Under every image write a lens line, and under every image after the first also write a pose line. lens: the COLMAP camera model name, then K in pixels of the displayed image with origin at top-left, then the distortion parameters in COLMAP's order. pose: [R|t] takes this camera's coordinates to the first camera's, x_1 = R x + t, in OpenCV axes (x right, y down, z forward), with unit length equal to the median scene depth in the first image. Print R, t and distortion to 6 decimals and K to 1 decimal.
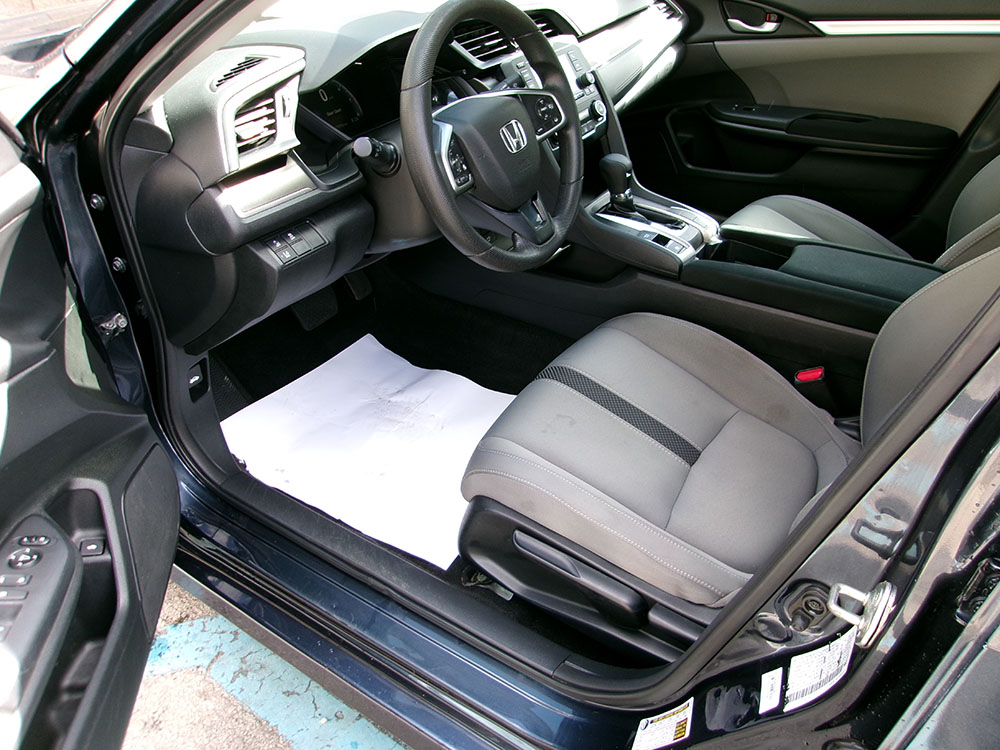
lens RADIAL K [[768.6, 0, 503.3], [0, 768.6, 371.6], [0, 0, 1]] dist [-0.029947, 0.059331]
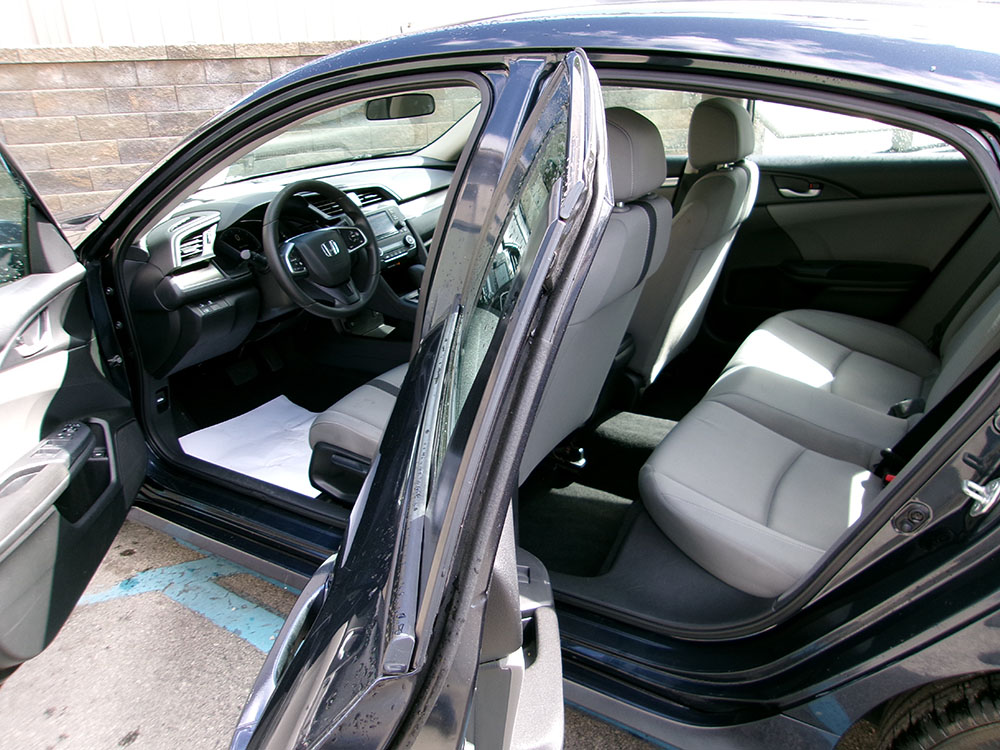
lens RADIAL K [[768.6, 0, 503.3], [0, 768.6, 371.6], [0, 0, 1]] dist [-0.029947, 0.059331]
pose [[0.998342, -0.056477, 0.011135, 0.423764], [0.057551, 0.975054, -0.214377, 0.444905], [0.001250, 0.214662, 0.976688, -0.833042]]
